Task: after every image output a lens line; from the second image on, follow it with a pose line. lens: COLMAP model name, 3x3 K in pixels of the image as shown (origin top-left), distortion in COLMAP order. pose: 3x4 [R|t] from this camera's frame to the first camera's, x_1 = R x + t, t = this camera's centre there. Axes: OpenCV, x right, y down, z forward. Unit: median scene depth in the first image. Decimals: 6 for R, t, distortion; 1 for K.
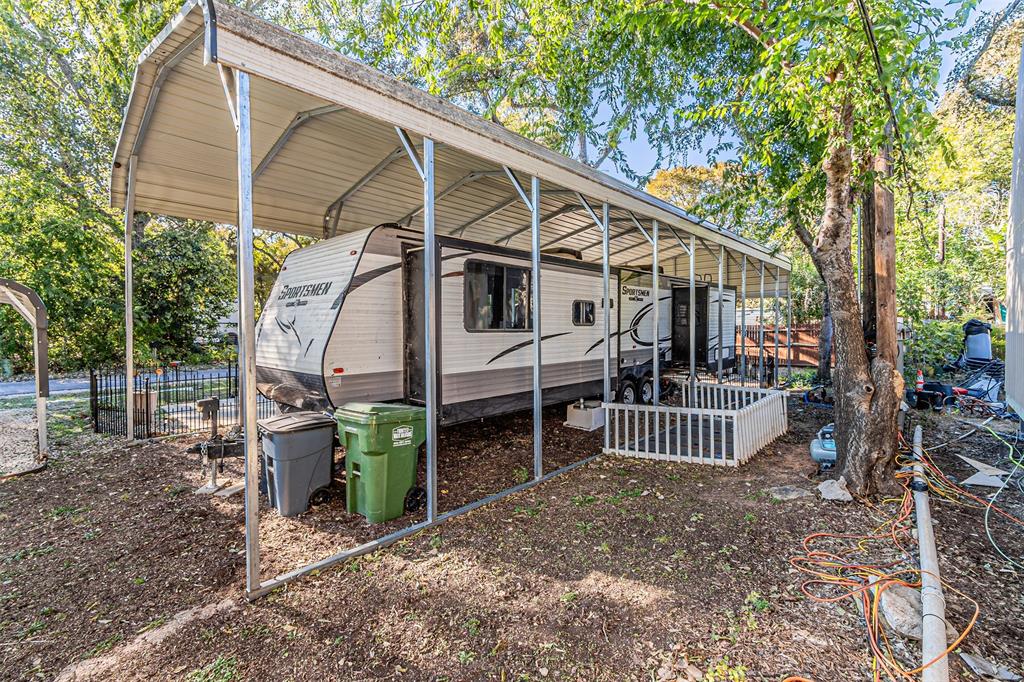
lens RADIAL K [[458.8, 0, 526.8], [0, 458.8, 330.5], [0, 0, 1]] dist [0.012858, -0.003099]
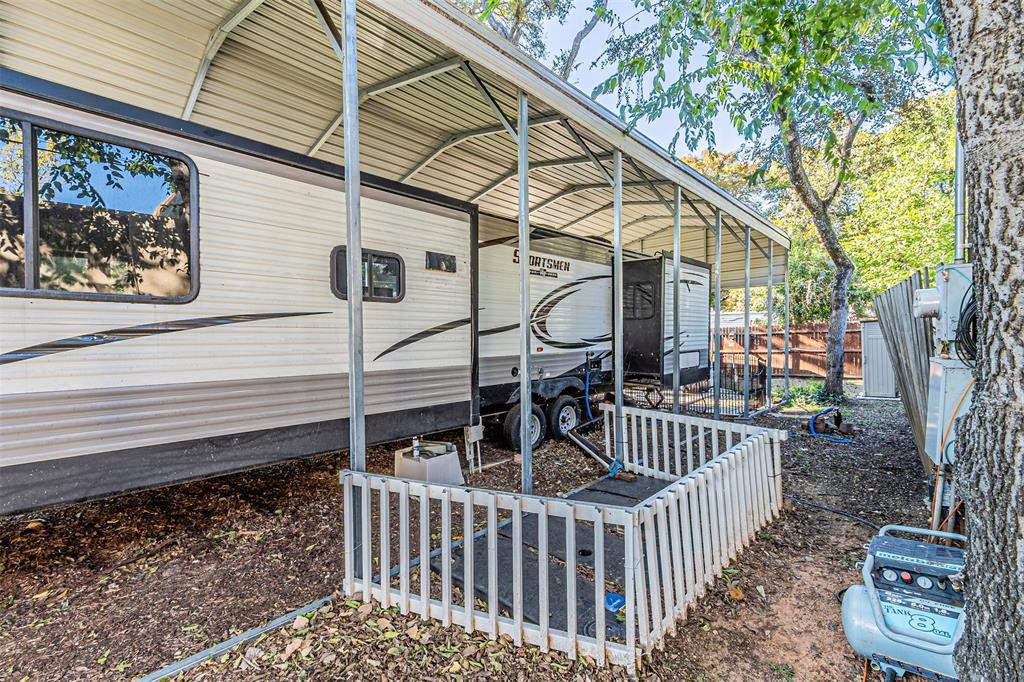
lens RADIAL K [[458.8, 0, 523.0], [0, 458.8, 346.9], [0, 0, 1]] dist [0.012858, -0.003099]
pose [[0.999967, -0.007136, -0.003893, 0.210492], [0.007175, 0.999923, 0.010141, 0.025469], [0.003820, -0.010169, 0.999941, 0.365087]]
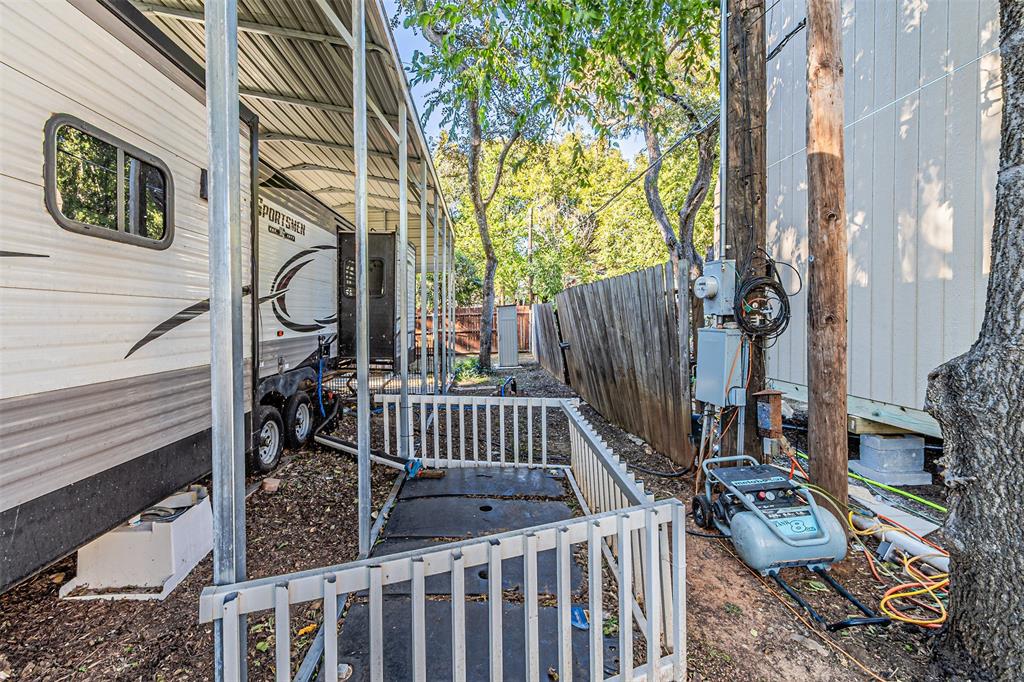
lens RADIAL K [[458.8, 0, 497.8], [0, 458.8, 321.1], [0, 0, 1]] dist [0.012858, -0.003099]
pose [[0.736382, -0.015279, 0.676393, 0.076545], [0.021197, 0.999775, -0.000493, 0.027517], [-0.676234, 0.014701, 0.736540, 0.486676]]
